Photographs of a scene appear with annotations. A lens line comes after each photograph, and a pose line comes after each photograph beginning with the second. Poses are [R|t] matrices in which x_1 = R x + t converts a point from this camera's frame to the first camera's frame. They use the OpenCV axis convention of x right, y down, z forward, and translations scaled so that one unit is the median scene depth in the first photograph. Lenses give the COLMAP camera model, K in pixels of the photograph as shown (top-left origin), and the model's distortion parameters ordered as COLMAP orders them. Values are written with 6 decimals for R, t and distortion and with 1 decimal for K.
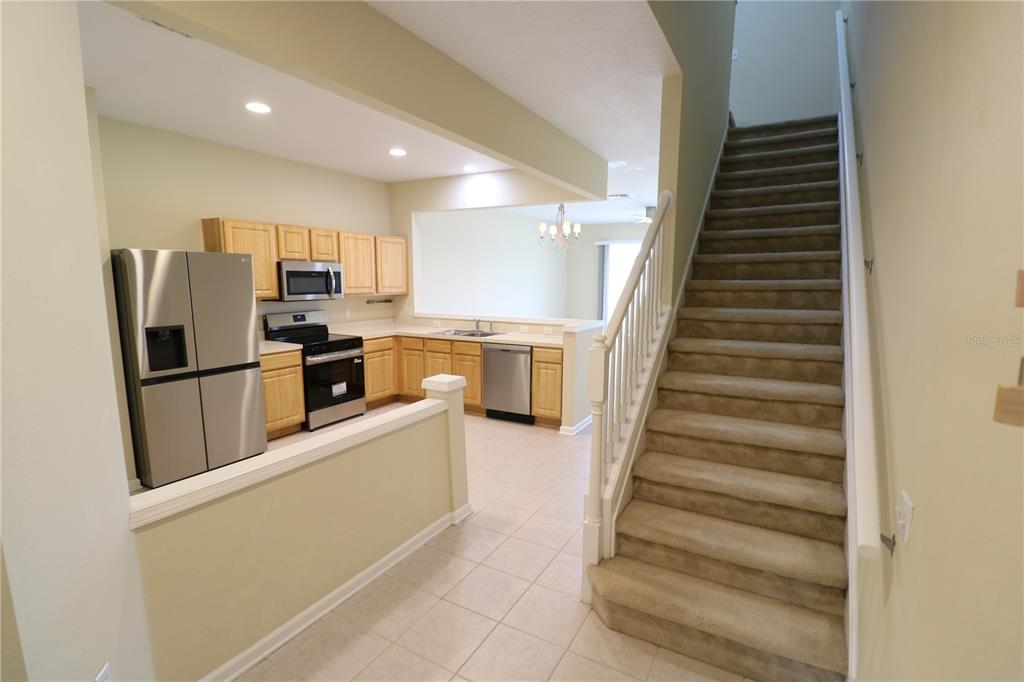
lens RADIAL K [[476.2, 0, 516.4], [0, 476.2, 347.5], [0, 0, 1]] dist [-0.000235, -0.009301]
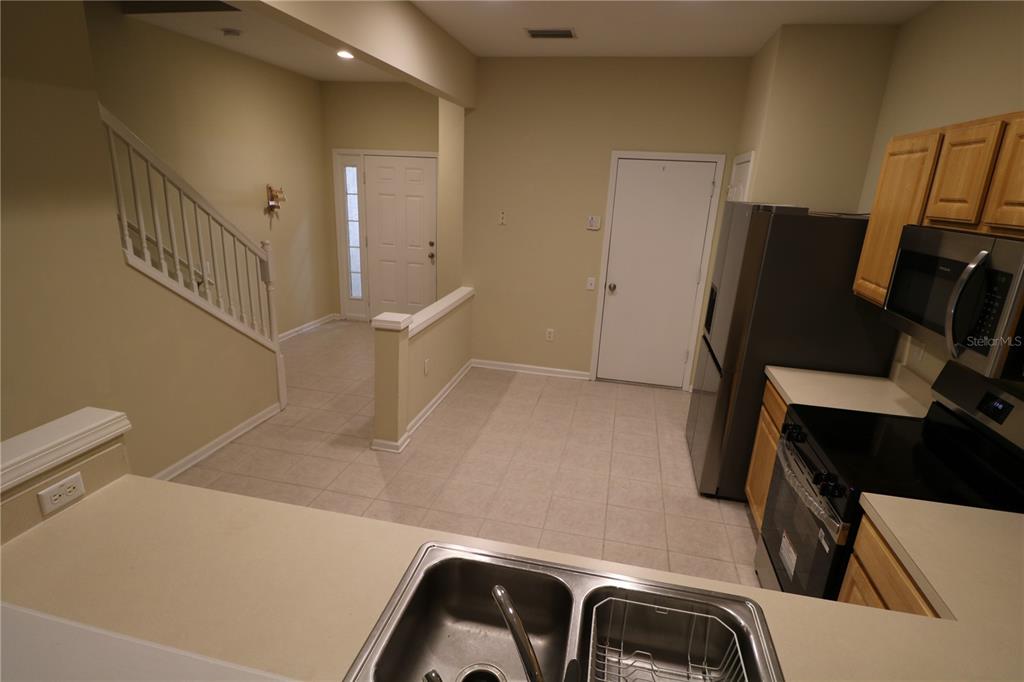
lens RADIAL K [[527.7, 0, 512.3], [0, 527.7, 349.3], [0, 0, 1]] dist [-0.011146, -0.000936]
pose [[-0.955449, 0.042120, -0.292134, -0.040046], [-0.091134, 0.899304, 0.427724, -0.239557], [0.280733, 0.435292, -0.855401, 1.299216]]
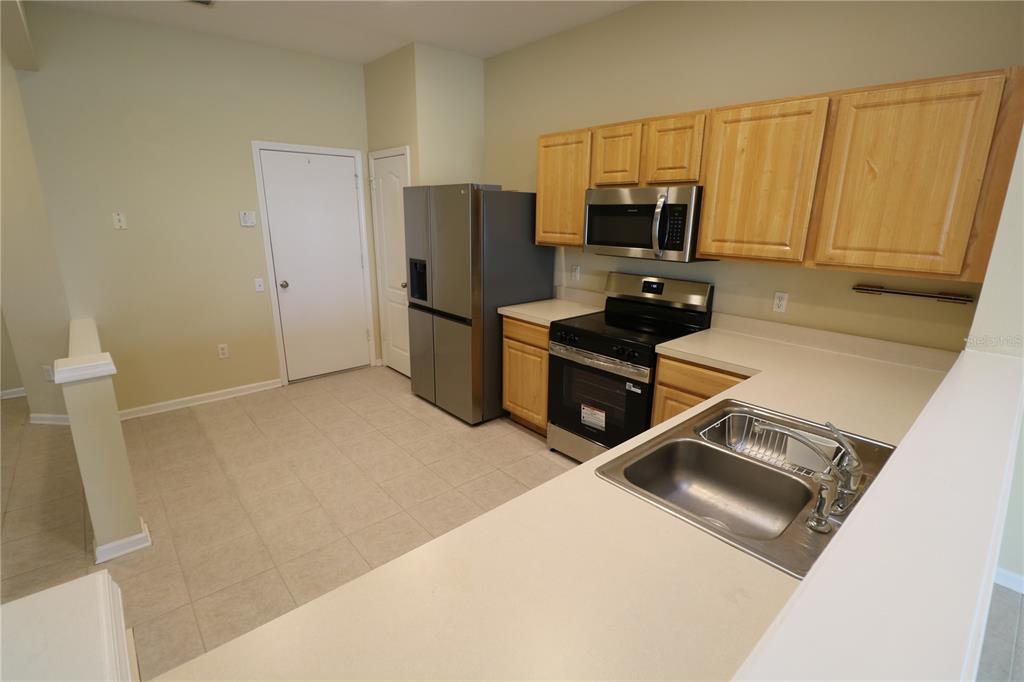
lens RADIAL K [[476.2, 0, 515.3], [0, 476.2, 346.6], [0, 0, 1]] dist [-0.000235, -0.009301]
pose [[-0.325478, 0.251324, -0.911538, 0.164035], [-0.148416, 0.938501, 0.311752, -0.164099], [0.933829, 0.236755, -0.268160, 1.103665]]
